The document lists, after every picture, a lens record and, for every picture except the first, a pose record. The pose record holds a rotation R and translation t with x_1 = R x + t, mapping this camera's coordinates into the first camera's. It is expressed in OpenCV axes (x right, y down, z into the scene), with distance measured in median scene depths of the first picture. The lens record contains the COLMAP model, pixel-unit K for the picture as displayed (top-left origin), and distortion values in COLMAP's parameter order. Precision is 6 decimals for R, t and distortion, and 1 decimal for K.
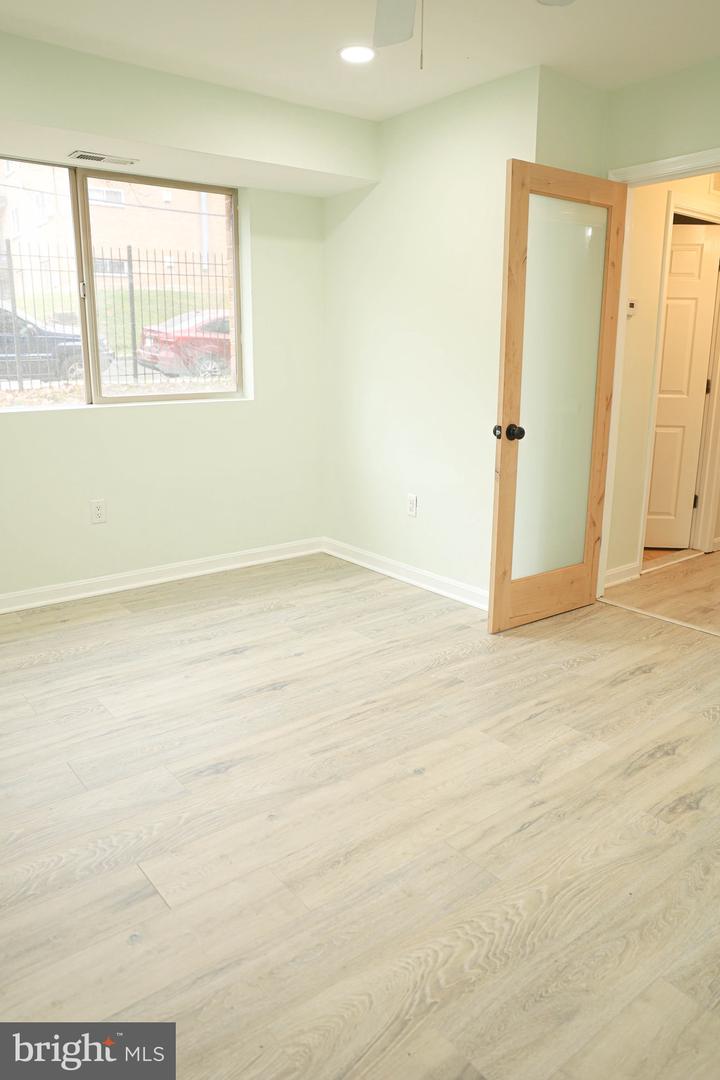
lens RADIAL K [[740.6, 0, 360.0], [0, 740.6, 540.0], [0, 0, 1]] dist [-0.101433, 0.086196]
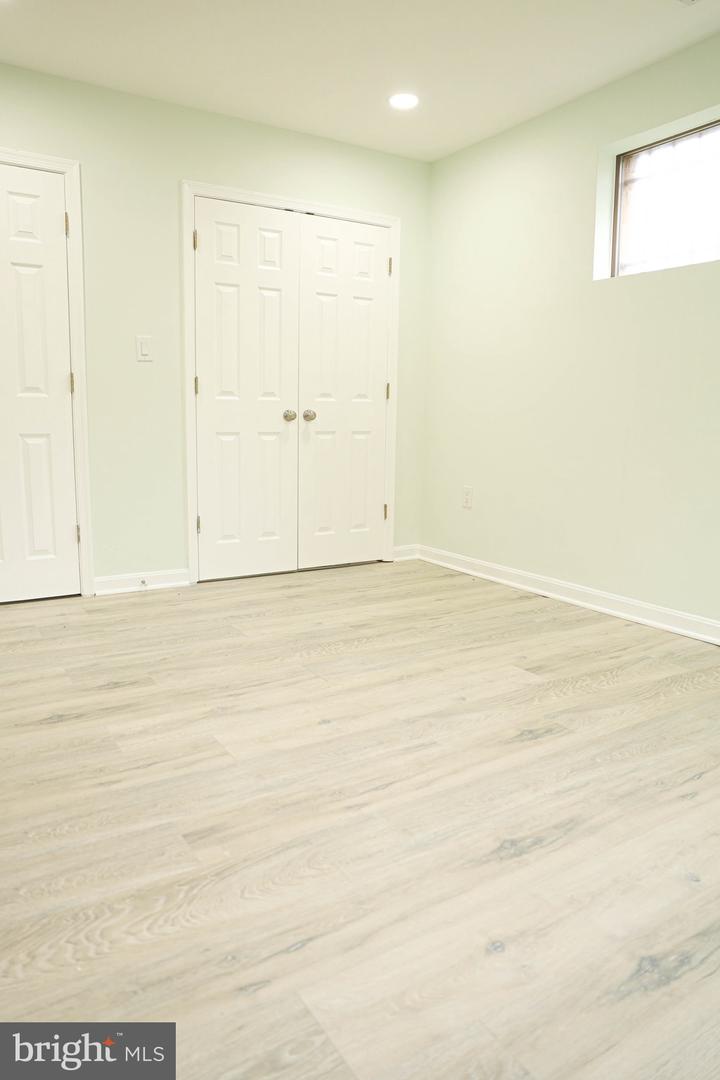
lens RADIAL K [[740.6, 0, 360.0], [0, 740.6, 540.0], [0, 0, 1]] dist [-0.101433, 0.086196]
pose [[-0.995098, -0.028739, 0.094627, -0.040432], [0.012102, 0.914263, 0.404940, -0.233978], [-0.098152, 0.404100, -0.909434, 1.349887]]
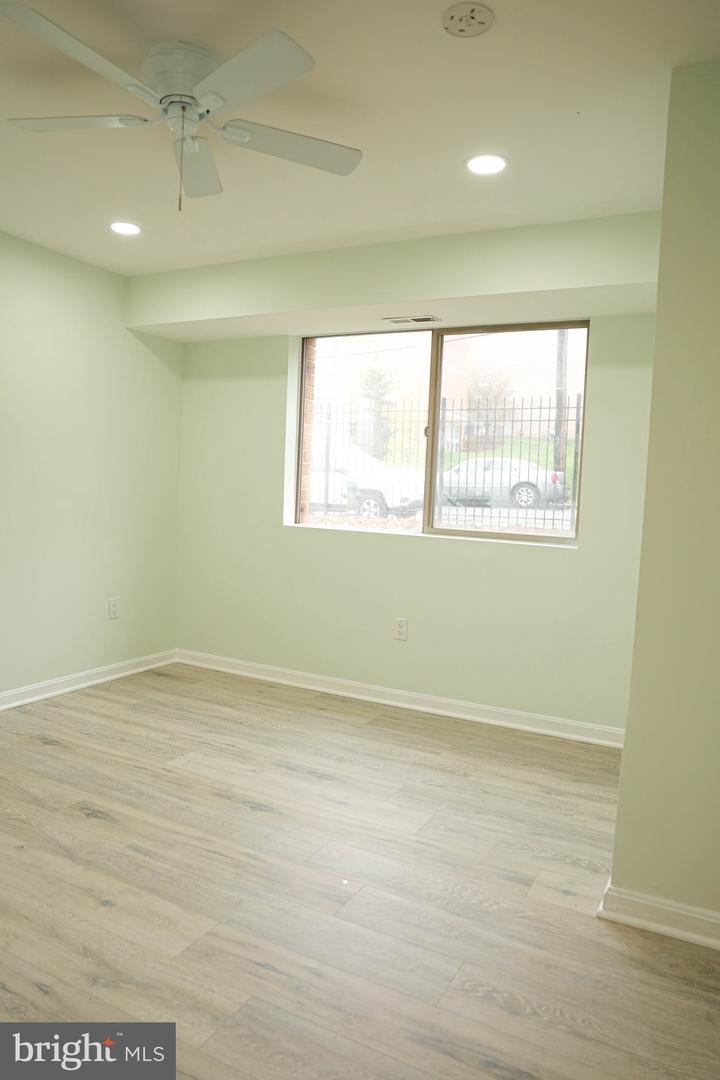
lens RADIAL K [[740.6, 0, 360.0], [0, 740.6, 540.0], [0, 0, 1]] dist [-0.101433, 0.086196]
pose [[0.410124, 0.080643, -0.908457, 0.765905], [-0.265472, 0.963508, -0.034317, -0.142971], [0.872538, 0.255244, 0.416566, 0.582504]]
